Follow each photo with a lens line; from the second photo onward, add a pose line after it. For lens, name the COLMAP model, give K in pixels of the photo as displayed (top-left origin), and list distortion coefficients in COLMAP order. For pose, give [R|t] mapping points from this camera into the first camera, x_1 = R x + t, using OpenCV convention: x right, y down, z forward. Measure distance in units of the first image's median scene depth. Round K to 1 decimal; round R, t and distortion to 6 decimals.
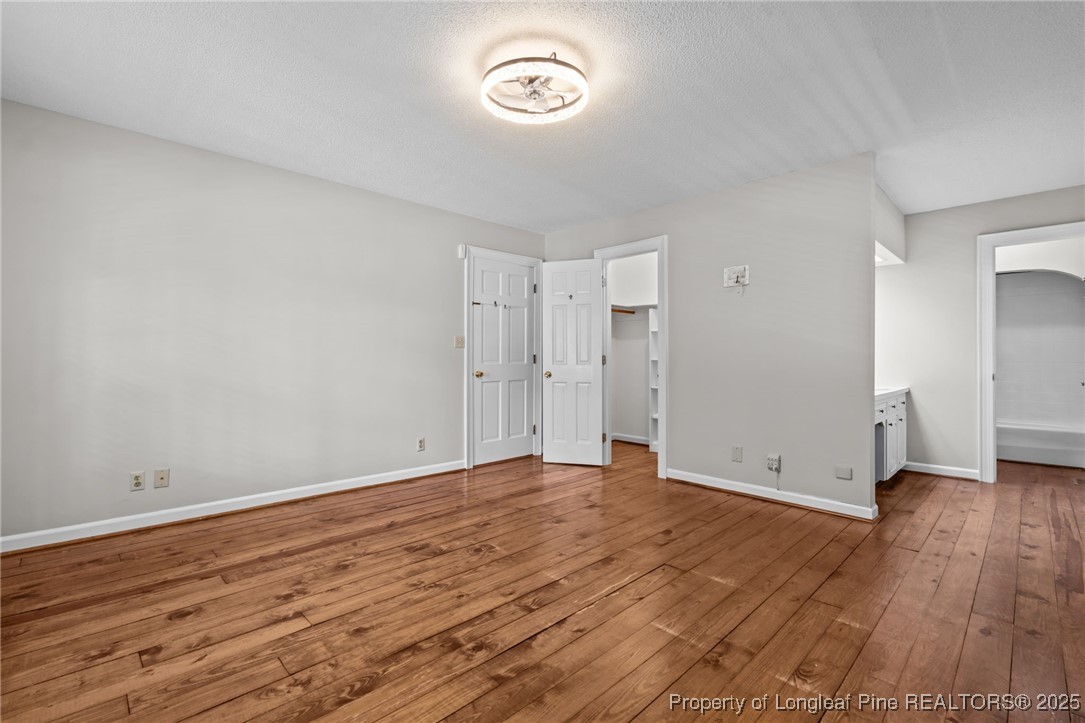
lens RADIAL K [[476.1, 0, 538.6], [0, 476.1, 362.8], [0, 0, 1]] dist [-0.010994, 0.000681]
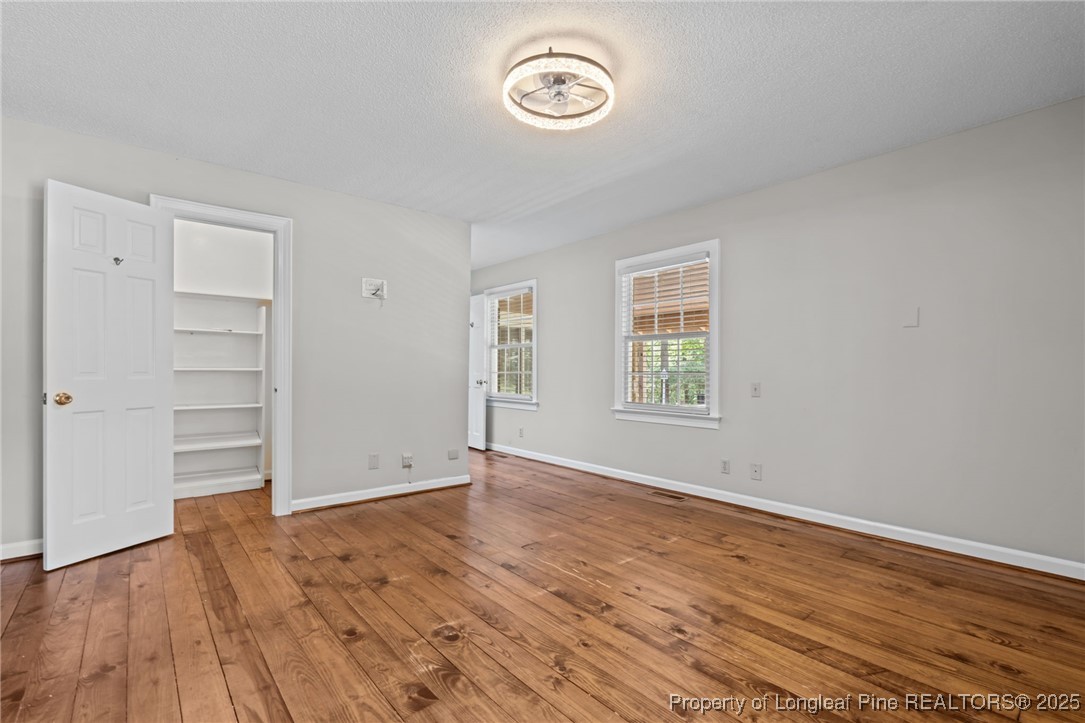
lens RADIAL K [[476.1, 0, 533.7], [0, 476.1, 360.4], [0, 0, 1]] dist [-0.010994, 0.000681]
pose [[0.078502, 0.020894, 0.996695, -0.899046], [0.003977, 0.999766, -0.021271, -0.003673], [-0.996906, 0.005633, 0.078401, 0.888810]]
